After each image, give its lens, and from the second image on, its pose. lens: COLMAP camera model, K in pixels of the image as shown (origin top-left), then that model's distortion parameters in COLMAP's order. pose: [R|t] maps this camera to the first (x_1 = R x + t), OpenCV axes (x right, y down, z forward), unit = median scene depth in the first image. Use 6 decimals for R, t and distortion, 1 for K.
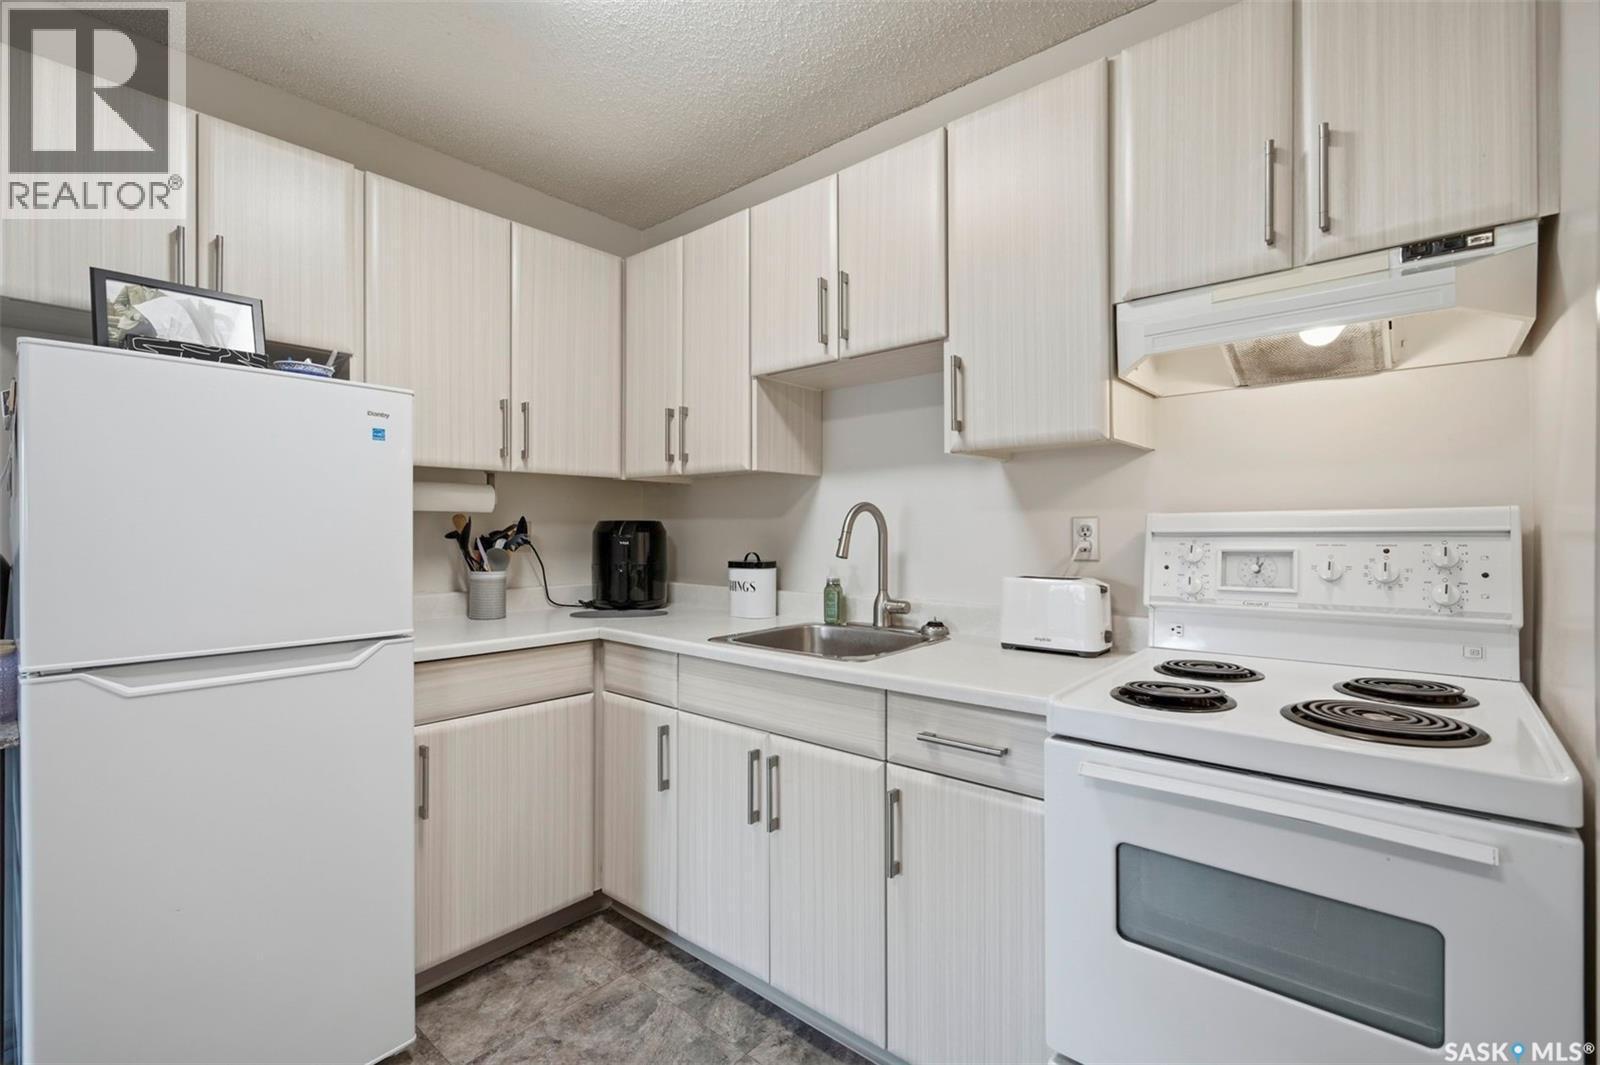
lens RADIAL K [[715.9, 0, 792.8], [0, 715.9, 534.0], [0, 0, 1]] dist [-0.005084, 0.001754]
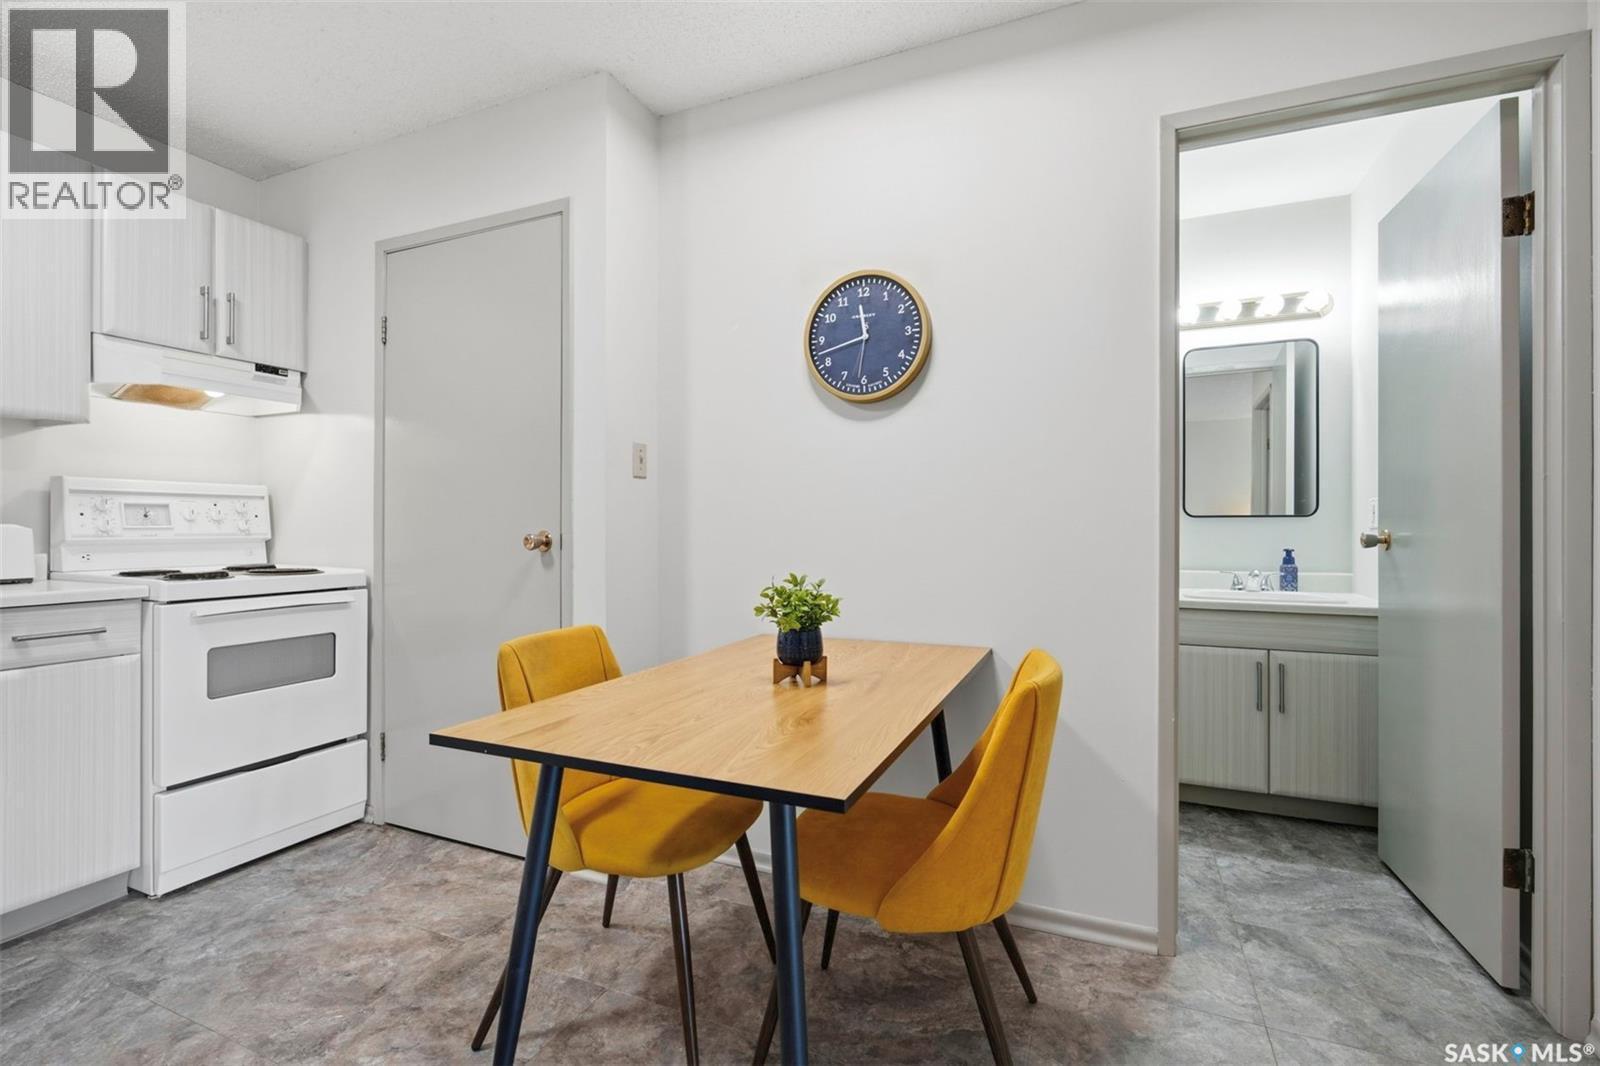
lens RADIAL K [[715.9, 0, 798.7], [0, 715.9, 531.5], [0, 0, 1]] dist [-0.005084, 0.001754]
pose [[-0.297564, -0.001285, 0.954701, -1.207980], [0.002393, 0.999995, 0.002092, 0.077114], [-0.954699, 0.002908, -0.297559, 0.042911]]
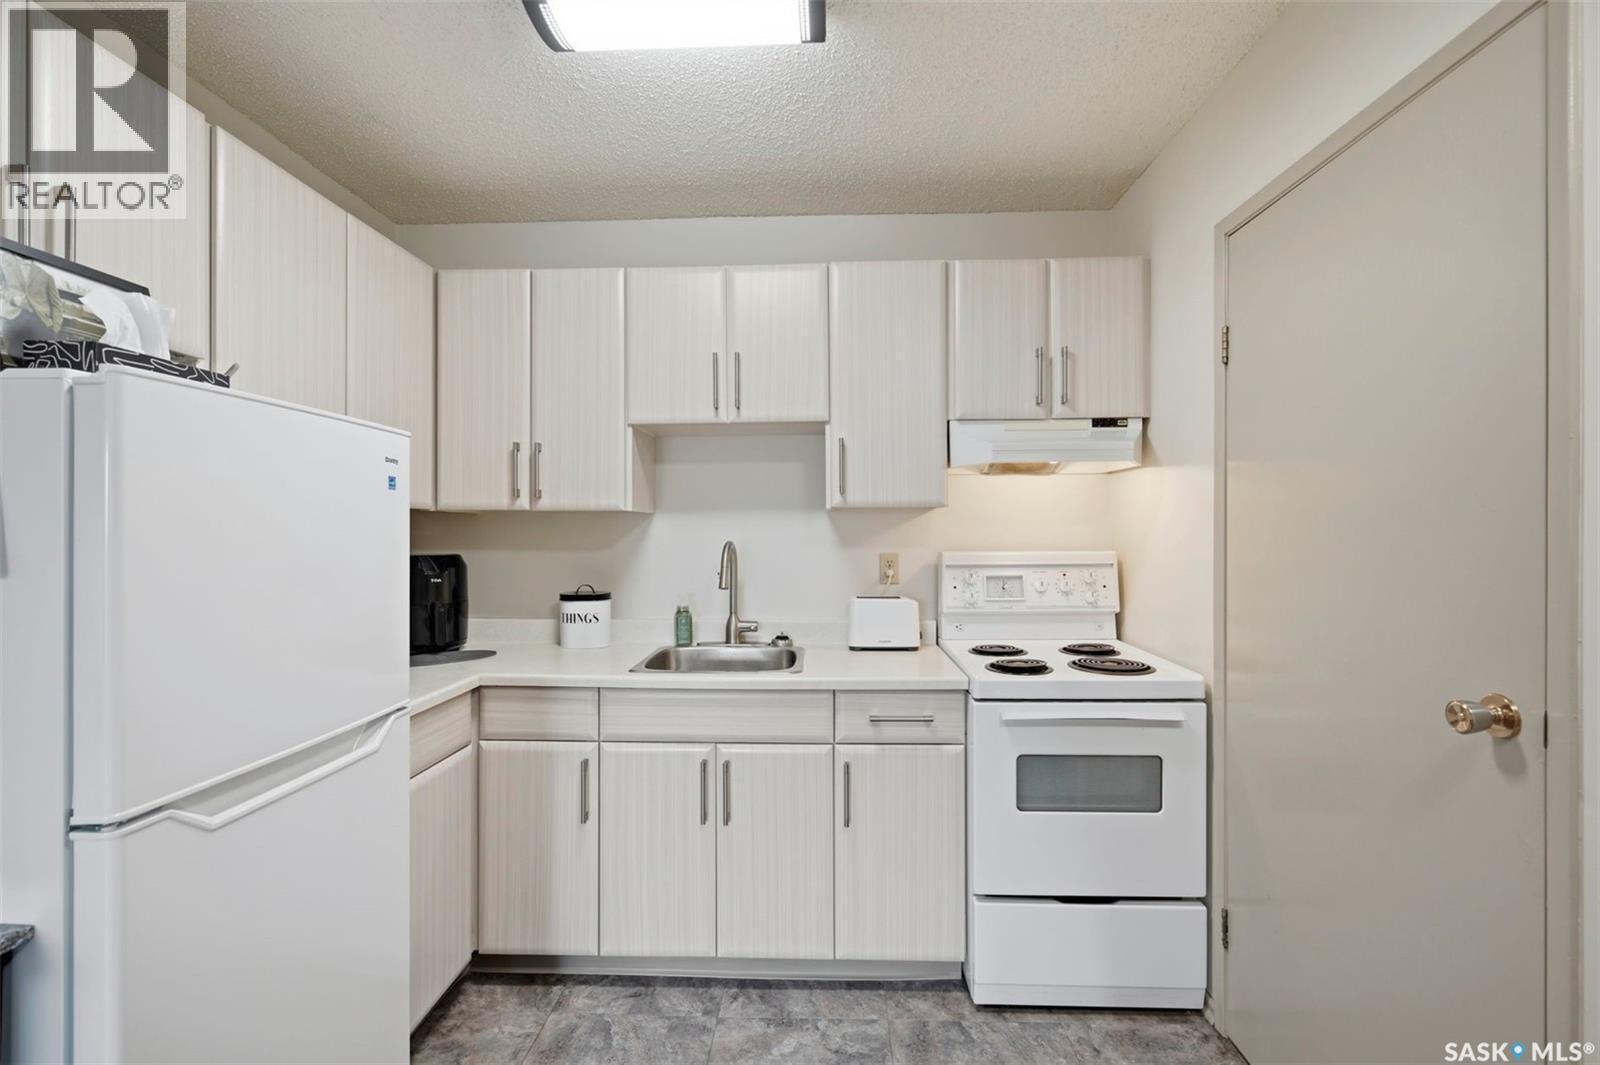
lens RADIAL K [[715.9, 0, 797.7], [0, 715.9, 534.8], [0, 0, 1]] dist [-0.005084, 0.001754]
pose [[0.779811, -0.004713, 0.625997, -0.679249], [0.005400, 0.999985, 0.000803, -0.067047], [-0.625992, 0.002754, 0.779825, -0.003970]]
